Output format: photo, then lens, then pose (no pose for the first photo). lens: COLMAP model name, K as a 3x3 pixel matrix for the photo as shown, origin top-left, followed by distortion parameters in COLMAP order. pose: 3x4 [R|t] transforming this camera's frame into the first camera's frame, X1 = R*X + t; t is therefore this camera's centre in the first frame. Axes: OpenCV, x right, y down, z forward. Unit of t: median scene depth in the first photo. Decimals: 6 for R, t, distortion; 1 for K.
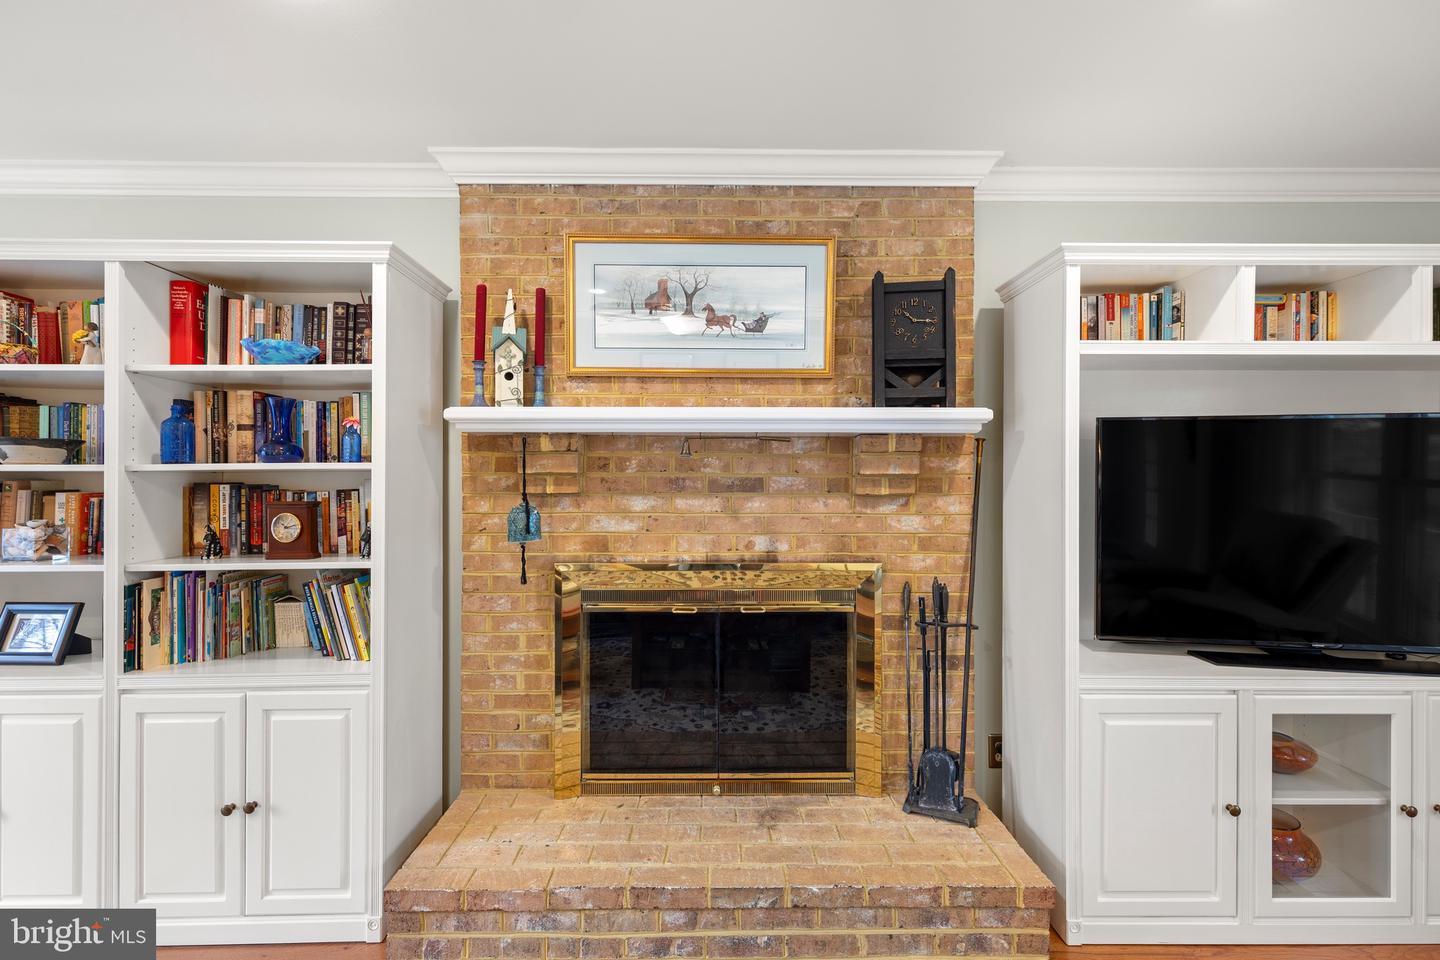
lens RADIAL K [[647.4, 0, 720.0], [0, 647.4, 480.0], [0, 0, 1]] dist [0.001102, -0.000233]
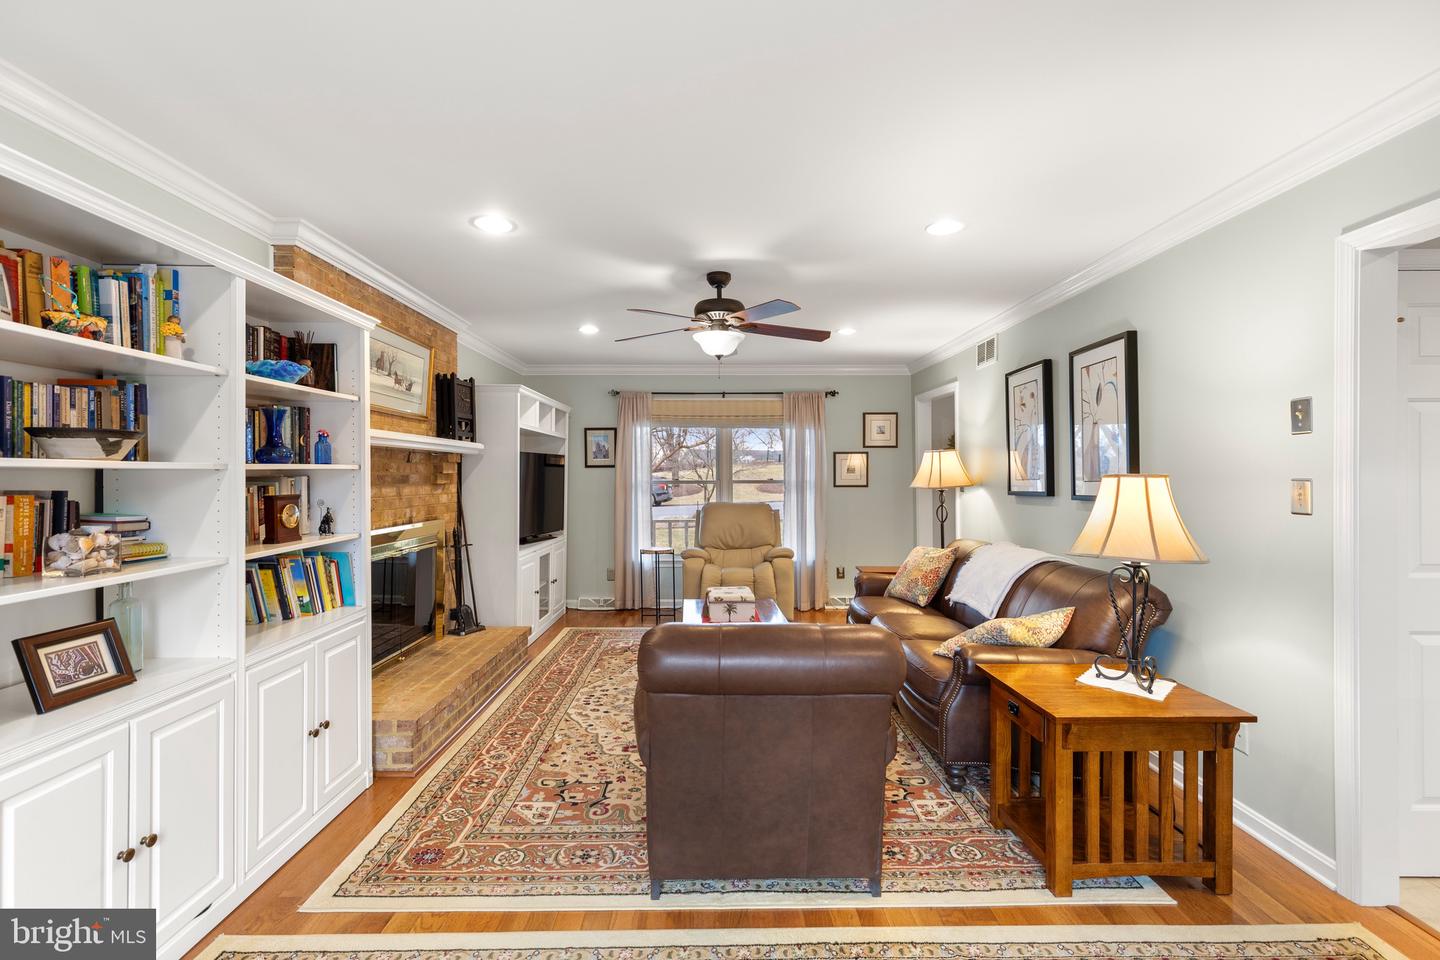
lens RADIAL K [[647.4, 0, 720.0], [0, 647.4, 480.0], [0, 0, 1]] dist [0.001102, -0.000233]
pose [[0.003906, -0.008628, 0.999955, -1.681116], [-0.004755, 0.999951, 0.008647, -0.009005], [-0.999981, -0.004789, 0.003865, 0.156589]]
